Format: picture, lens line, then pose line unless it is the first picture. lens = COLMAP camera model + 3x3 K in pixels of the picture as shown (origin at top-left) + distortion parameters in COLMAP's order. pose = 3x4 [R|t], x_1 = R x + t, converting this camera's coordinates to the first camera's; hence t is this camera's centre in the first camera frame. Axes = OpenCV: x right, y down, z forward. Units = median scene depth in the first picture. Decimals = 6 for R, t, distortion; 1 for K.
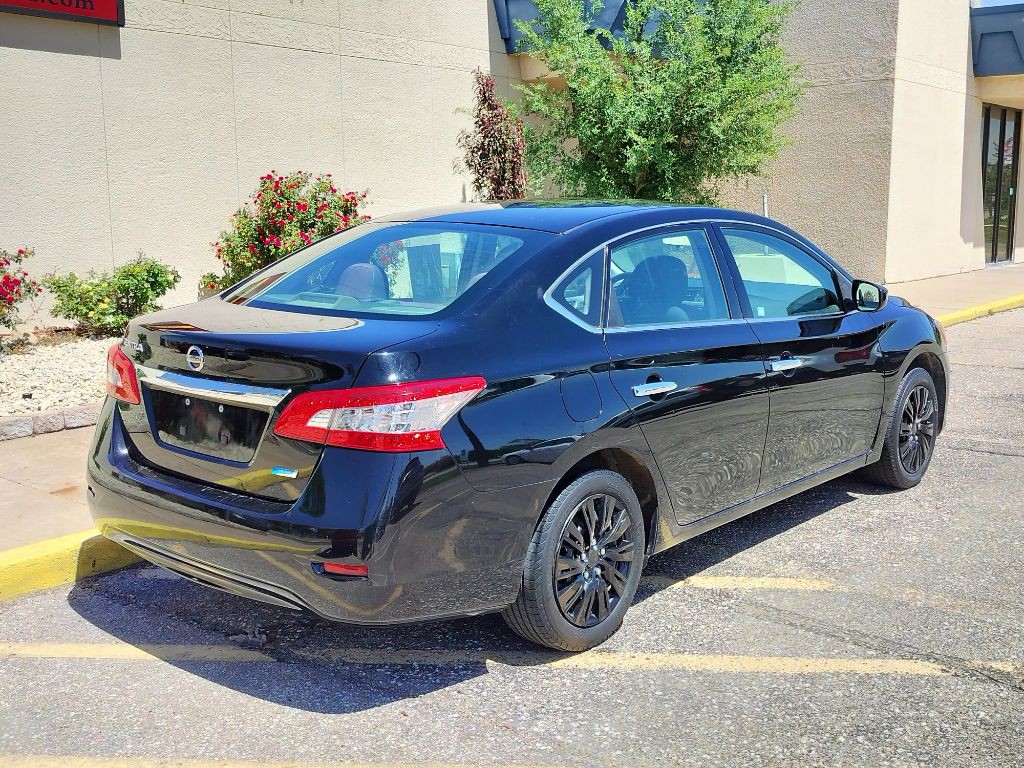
lens RADIAL K [[1139.2, 0, 511.5], [0, 1139.2, 389.2], [0, 0, 1]] dist [0.103592, -0.203957]
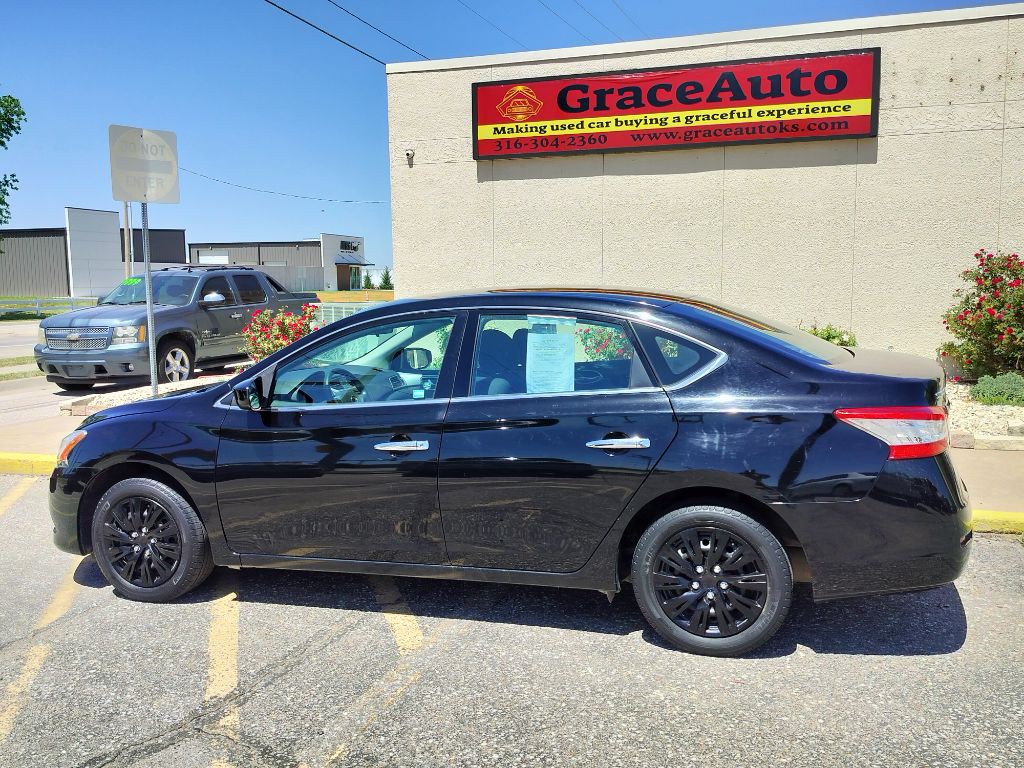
lens RADIAL K [[913.1, 0, 510.9], [0, 913.1, 381.8], [0, 0, 1]] dist [0.086742, -0.140389]
pose [[0.341678, 0.105127, -0.933919, 0.517997], [-0.143201, 0.987944, 0.058817, -0.066547], [0.928843, 0.113642, 0.352613, 0.358689]]
